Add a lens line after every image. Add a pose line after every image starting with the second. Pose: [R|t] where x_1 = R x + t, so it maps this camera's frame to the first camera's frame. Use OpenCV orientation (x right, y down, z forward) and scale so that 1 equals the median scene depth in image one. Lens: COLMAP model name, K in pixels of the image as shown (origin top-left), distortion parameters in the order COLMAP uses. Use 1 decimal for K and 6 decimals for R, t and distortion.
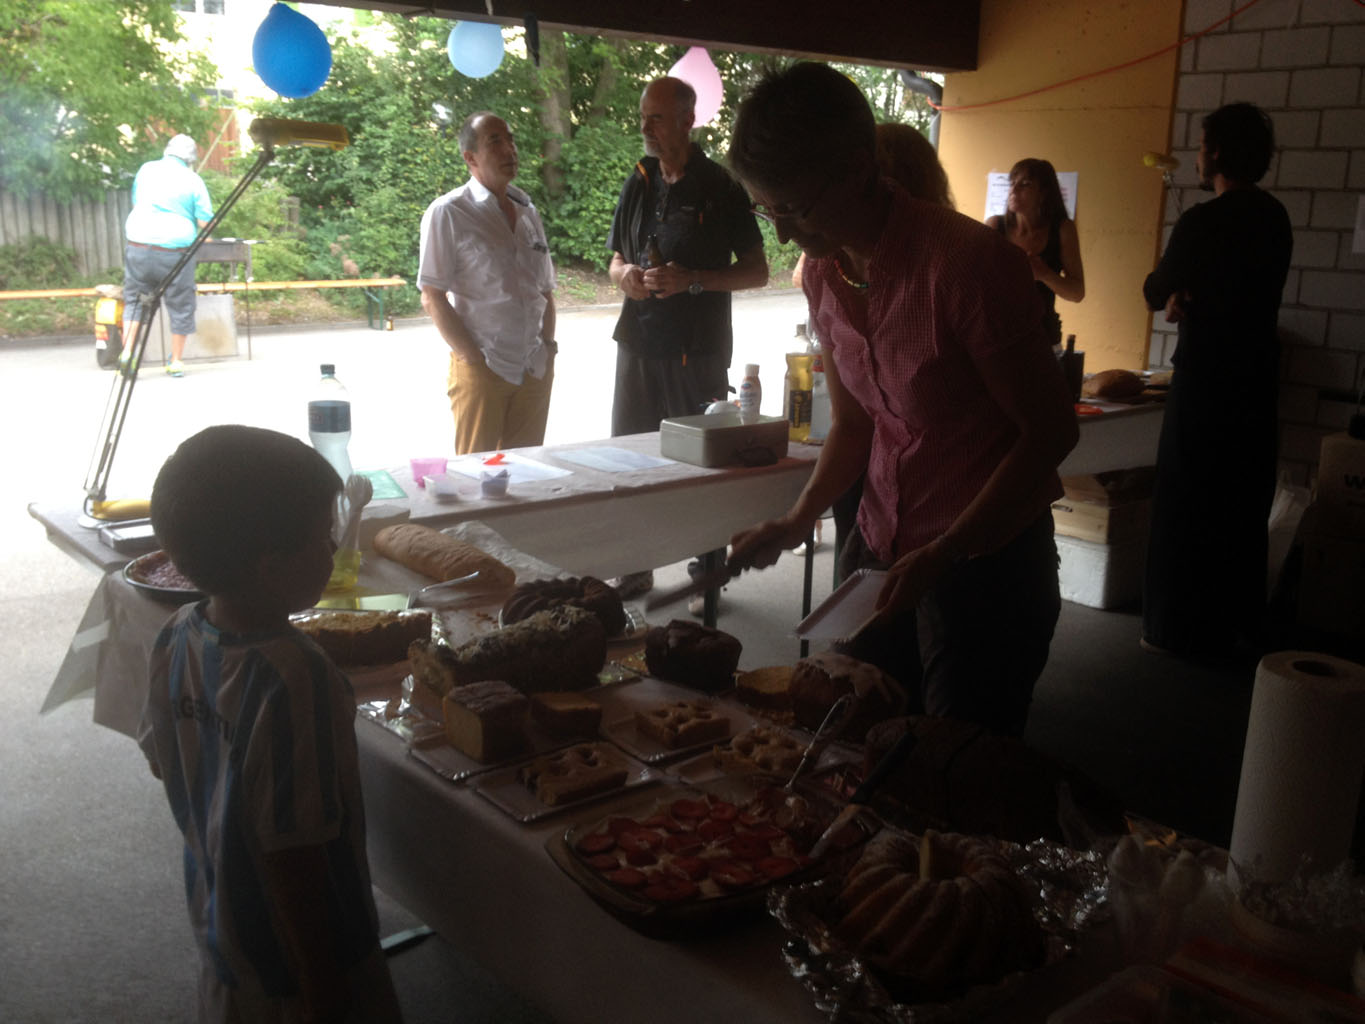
lens RADIAL K [[1288.2, 0, 678.9], [0, 1288.2, 512.1], [0, 0, 1]] dist [0.025223, 0.000000]
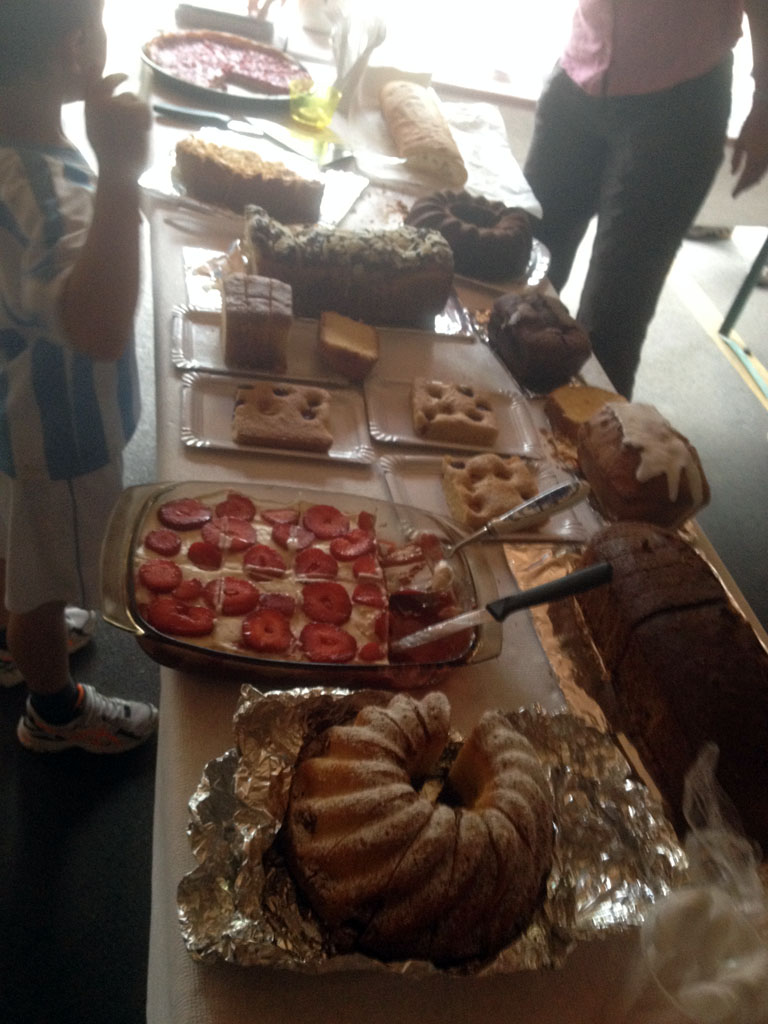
lens RADIAL K [[966.4, 0, 386.5], [0, 966.4, 515.2], [0, 0, 1]] dist [0.025223, 0.000000]
pose [[0.845867, 0.462297, -0.266064, 0.188609], [-0.319055, 0.838262, 0.442177, -0.061965], [0.427449, -0.289134, 0.856557, 0.416740]]
